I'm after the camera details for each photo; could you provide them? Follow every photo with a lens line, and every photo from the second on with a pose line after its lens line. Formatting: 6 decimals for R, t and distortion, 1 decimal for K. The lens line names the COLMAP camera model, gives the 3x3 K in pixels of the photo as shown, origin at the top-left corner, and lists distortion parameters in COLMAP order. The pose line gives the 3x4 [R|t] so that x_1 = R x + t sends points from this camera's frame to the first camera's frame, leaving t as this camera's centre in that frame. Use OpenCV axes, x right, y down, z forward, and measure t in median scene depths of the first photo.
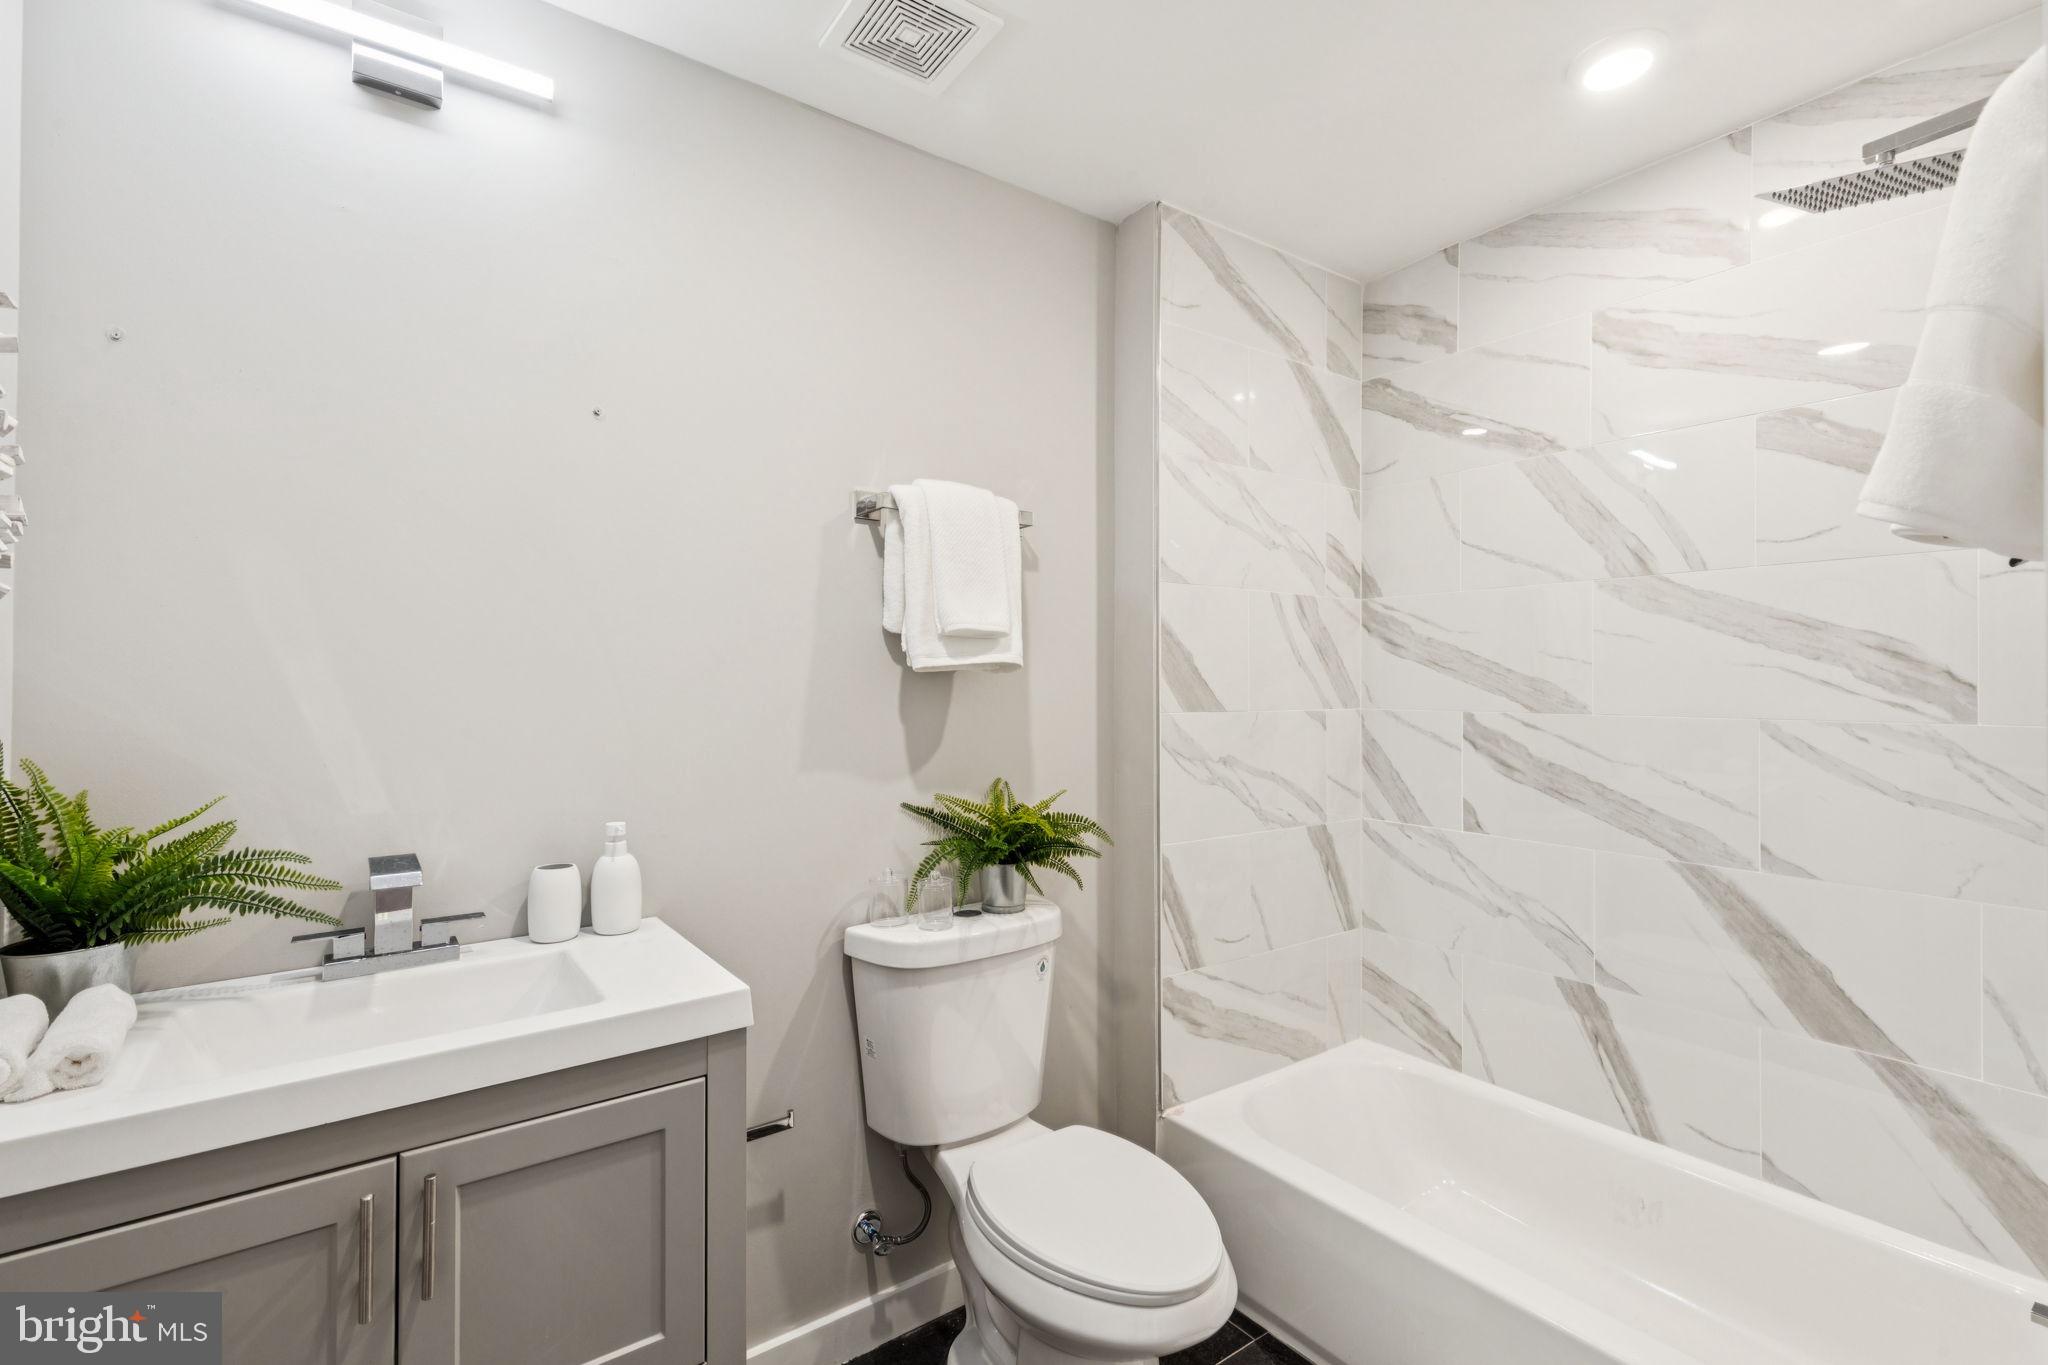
lens RADIAL K [[900.5, 0, 1014.2], [0, 900.5, 681.3], [0, 0, 1]] dist [0.000724, -0.000205]
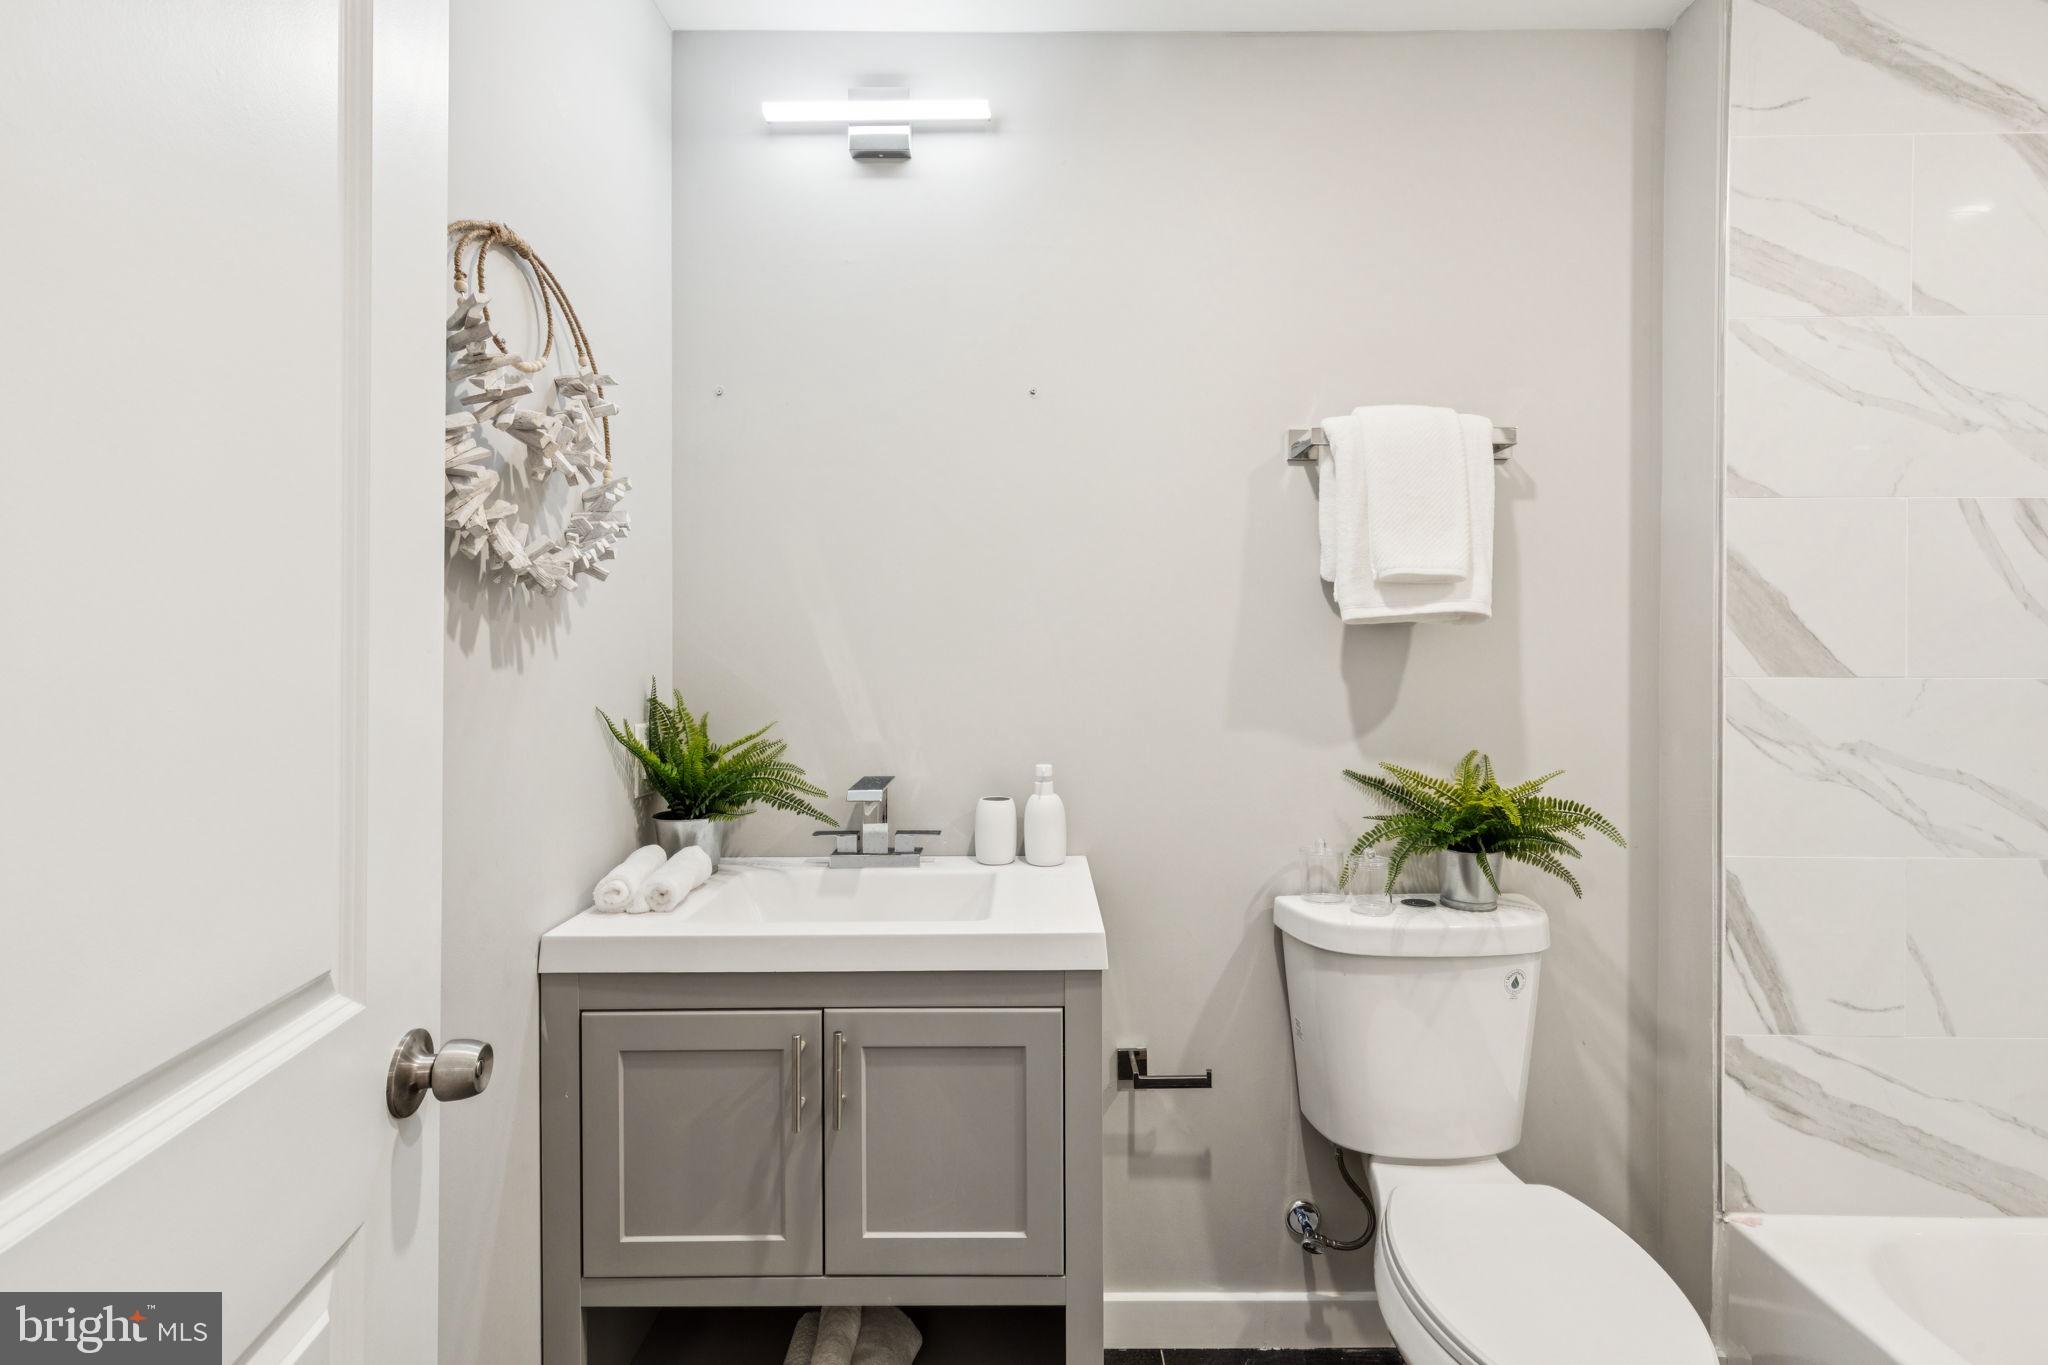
lens RADIAL K [[900.5, 0, 1024.0], [0, 900.5, 663.6], [0, 0, 1]] dist [0.000724, -0.000205]
pose [[0.813655, 0.009586, -0.581269, 0.144163], [0.002051, 0.999810, 0.019359, 0.010284], [0.581345, -0.016944, 0.813481, 0.079311]]
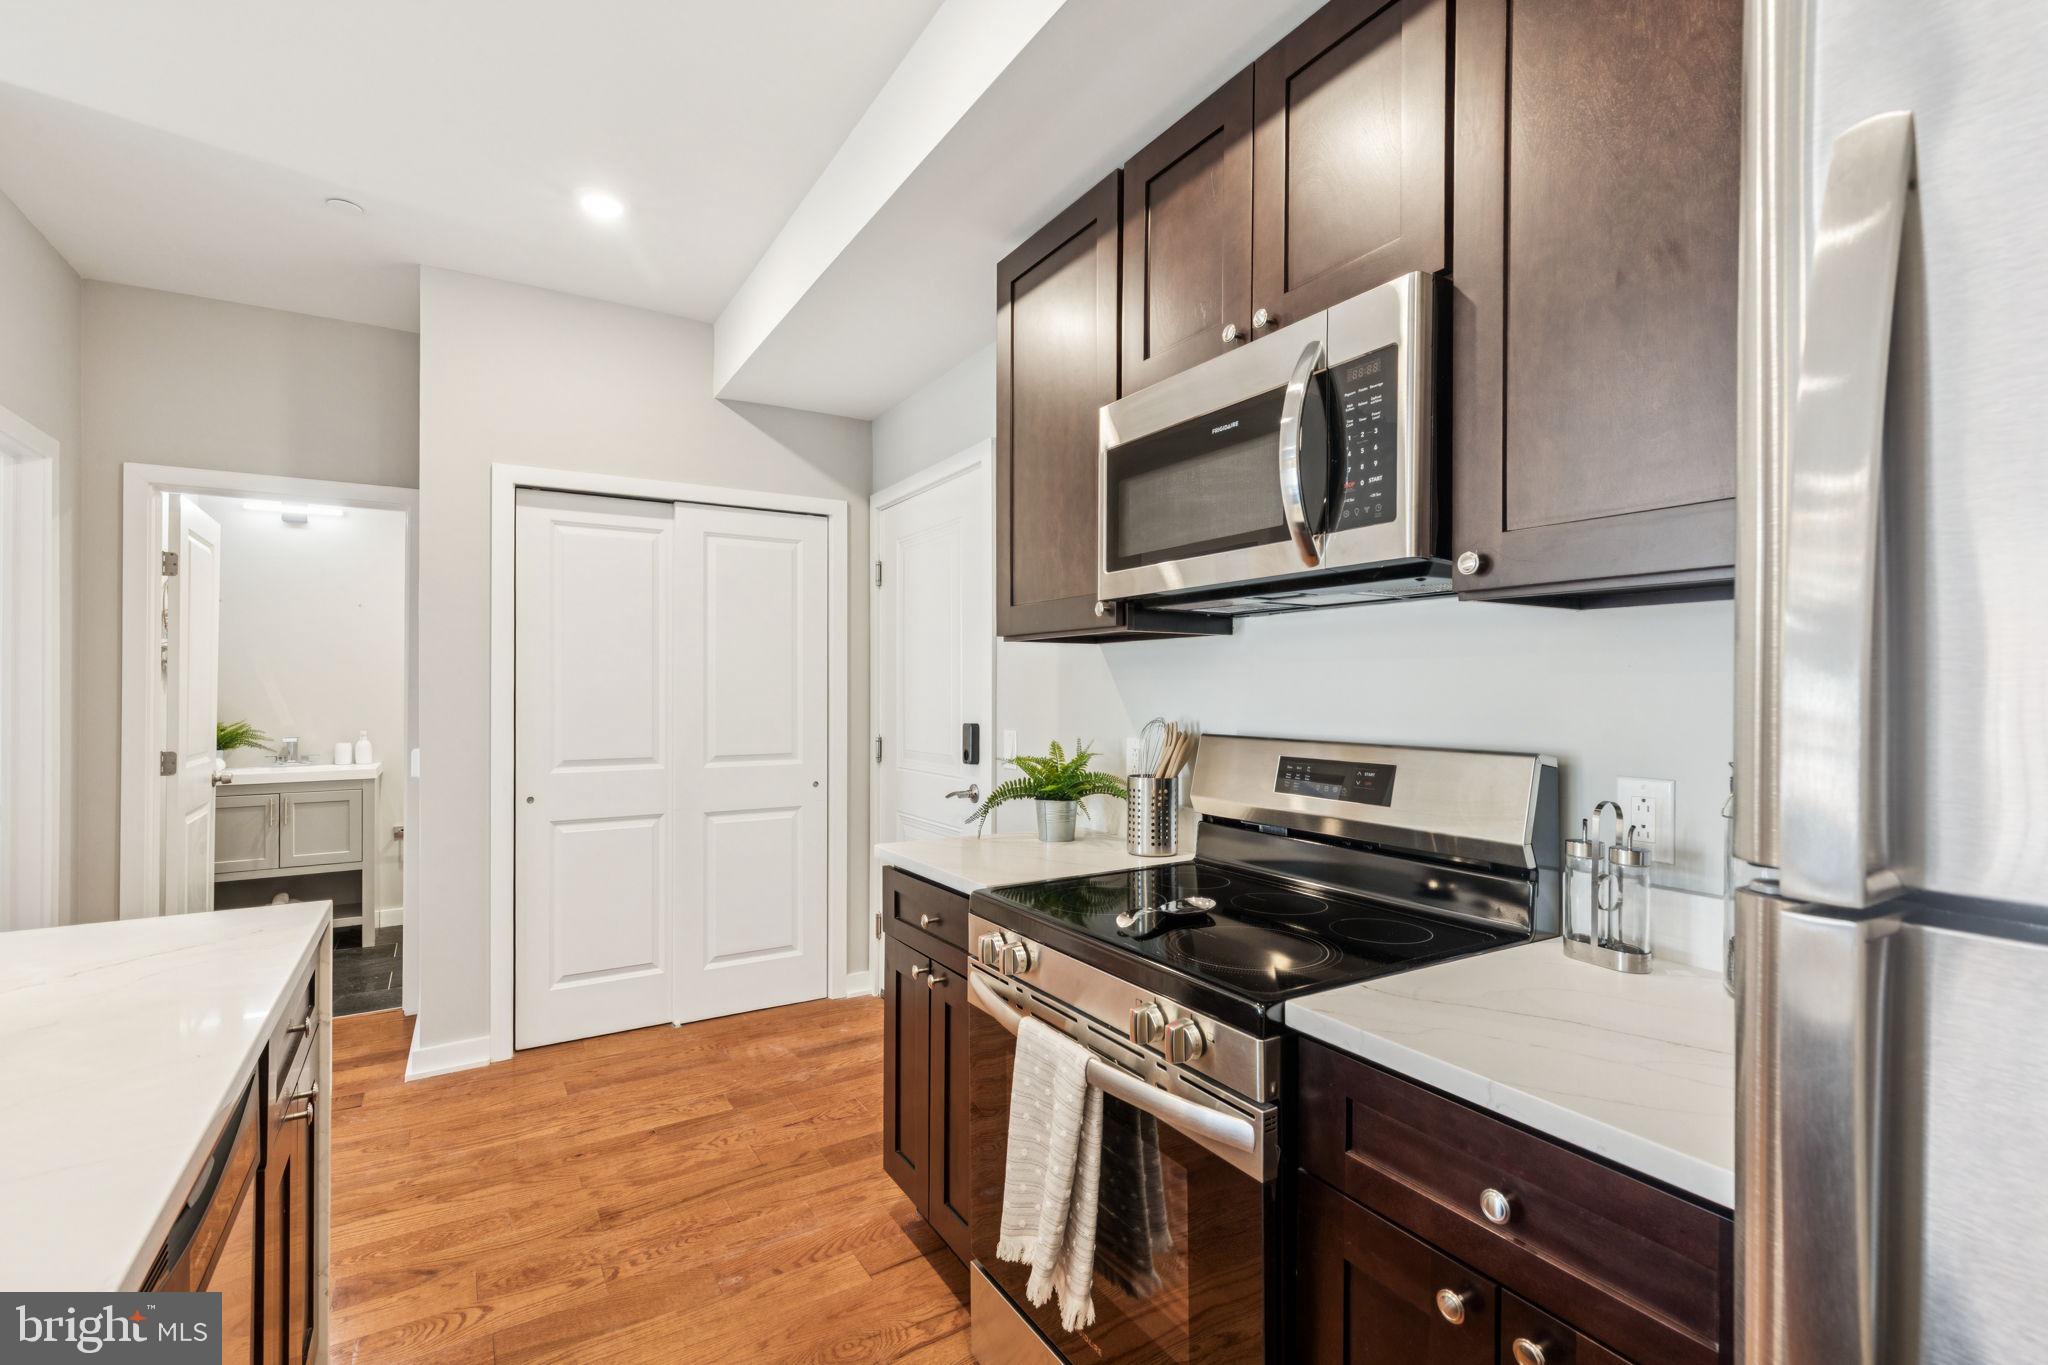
lens RADIAL K [[900.5, 0, 1026.3], [0, 900.5, 684.7], [0, 0, 1]] dist [0.000724, -0.000205]
pose [[0.999081, 0.008288, -0.042054, 1.757419], [-0.007904, 0.999926, 0.009283, -0.053350], [0.042128, -0.008942, 0.999072, -1.819166]]
